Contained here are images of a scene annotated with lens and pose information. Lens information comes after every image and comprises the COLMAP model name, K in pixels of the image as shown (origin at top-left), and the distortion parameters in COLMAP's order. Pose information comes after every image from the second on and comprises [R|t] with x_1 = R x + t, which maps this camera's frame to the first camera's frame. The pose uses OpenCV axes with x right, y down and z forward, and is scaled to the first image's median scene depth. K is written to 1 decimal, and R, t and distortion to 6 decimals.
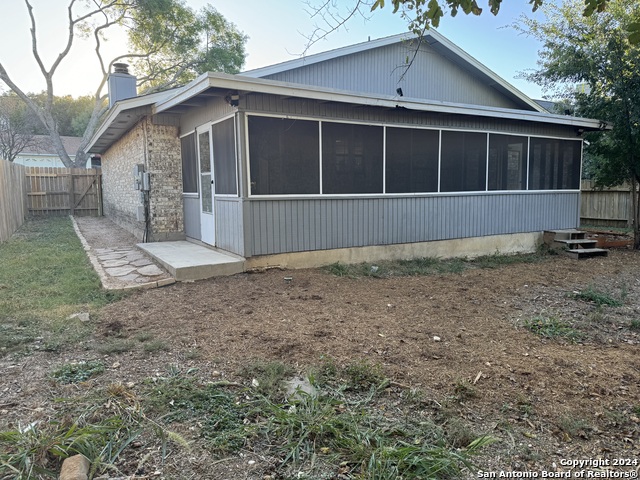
lens RADIAL K [[451.8, 0, 320.0], [0, 451.8, 240.0], [0, 0, 1]] dist [0.097465, -0.104937]
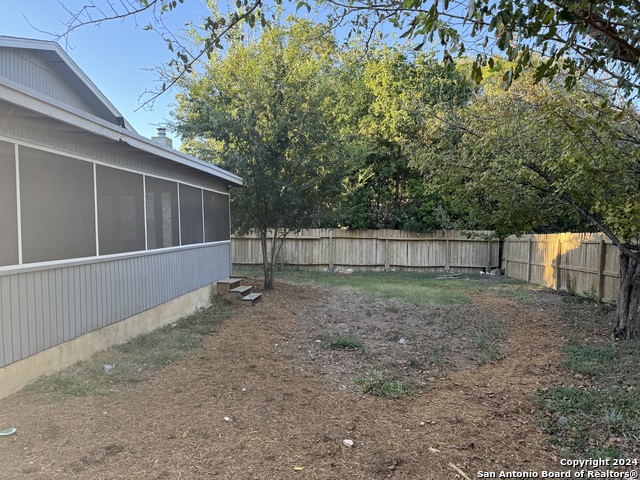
lens RADIAL K [[451.8, 0, 320.0], [0, 451.8, 240.0], [0, 0, 1]] dist [0.097465, -0.104937]
pose [[0.571250, -0.026661, 0.820343, -0.247805], [0.099445, 0.994357, -0.036932, -0.067324], [-0.814729, 0.102676, 0.570678, 0.307420]]
